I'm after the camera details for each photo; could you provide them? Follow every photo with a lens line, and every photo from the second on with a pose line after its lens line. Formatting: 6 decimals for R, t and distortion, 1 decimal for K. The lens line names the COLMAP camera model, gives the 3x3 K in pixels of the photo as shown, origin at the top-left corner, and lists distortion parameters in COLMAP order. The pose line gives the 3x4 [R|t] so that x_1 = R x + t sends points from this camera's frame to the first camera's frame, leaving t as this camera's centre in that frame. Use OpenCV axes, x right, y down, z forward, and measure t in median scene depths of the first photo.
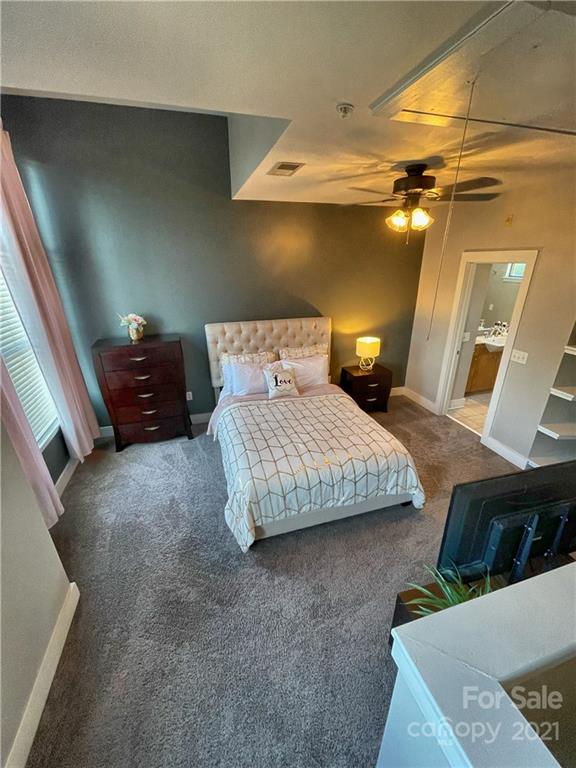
lens RADIAL K [[308.2, 0, 286.1], [0, 308.2, 385.3], [0, 0, 1]] dist [-0.001119, -0.000325]
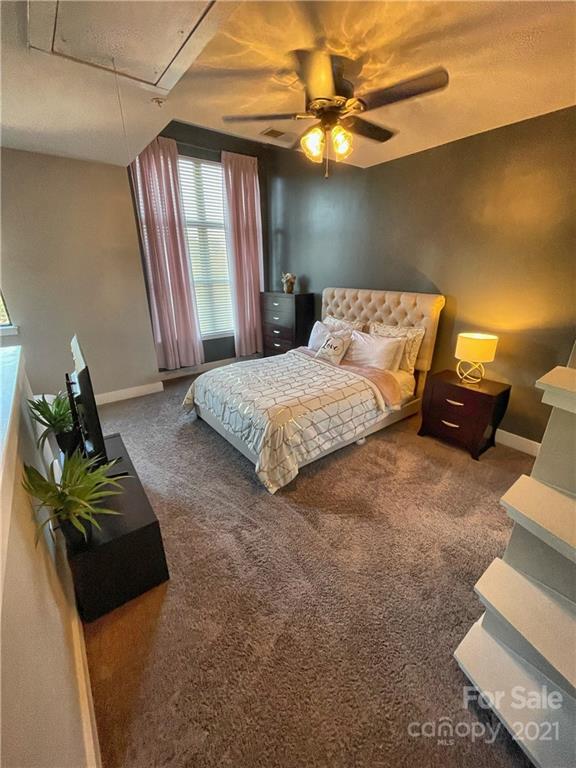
lens RADIAL K [[308.2, 0, 282.6], [0, 308.2, 384.4], [0, 0, 1]] dist [-0.001119, -0.000325]
pose [[0.350027, 0.333615, -0.875318, 0.802373], [-0.349714, 0.913409, 0.208287, -0.049228], [0.869011, 0.233205, 0.436388, 0.429580]]
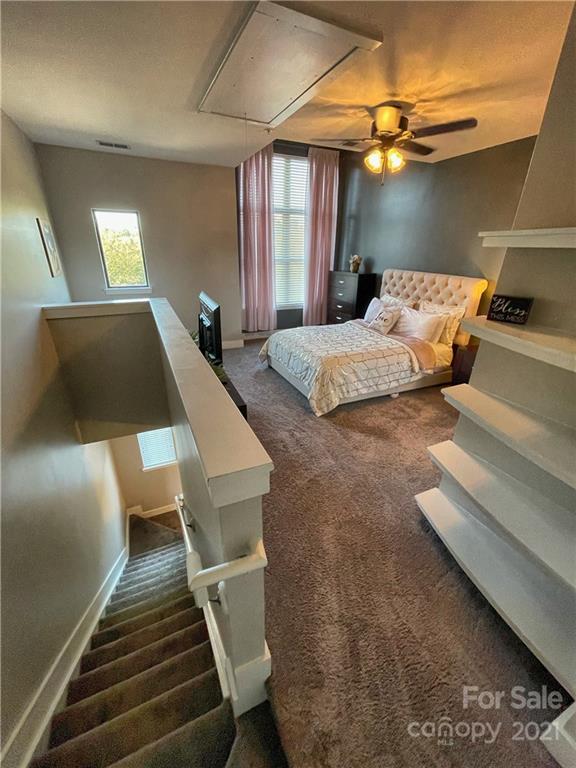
lens RADIAL K [[308.2, 0, 282.7], [0, 308.2, 384.5], [0, 0, 1]] dist [-0.001119, -0.000325]
pose [[0.128470, 0.411246, -0.902426, 1.058777], [-0.391201, 0.857191, 0.334941, -0.040271], [0.911294, 0.310000, 0.271003, 0.380140]]
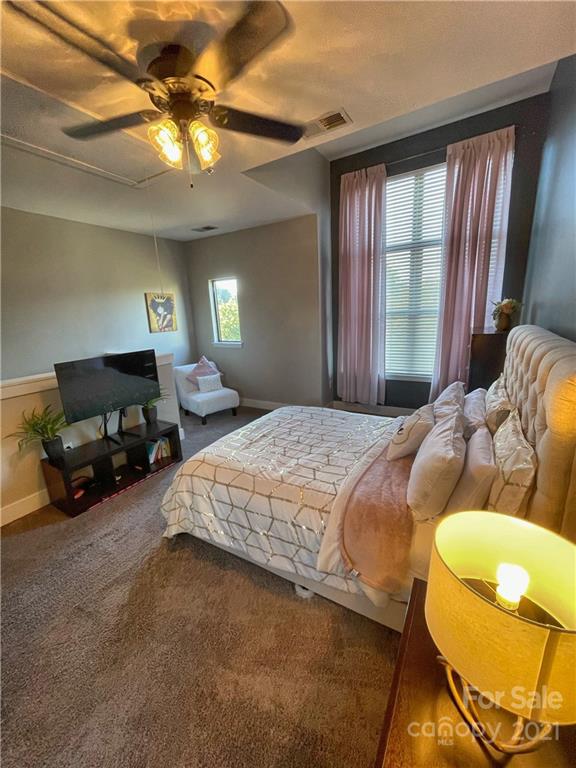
lens RADIAL K [[308.2, 0, 285.7], [0, 308.2, 383.7], [0, 0, 1]] dist [-0.001119, -0.000325]
pose [[-0.733351, 0.203633, -0.648637, 0.474193], [-0.204306, 0.843976, 0.495946, -0.295814], [0.648425, 0.496224, -0.577327, 1.080991]]
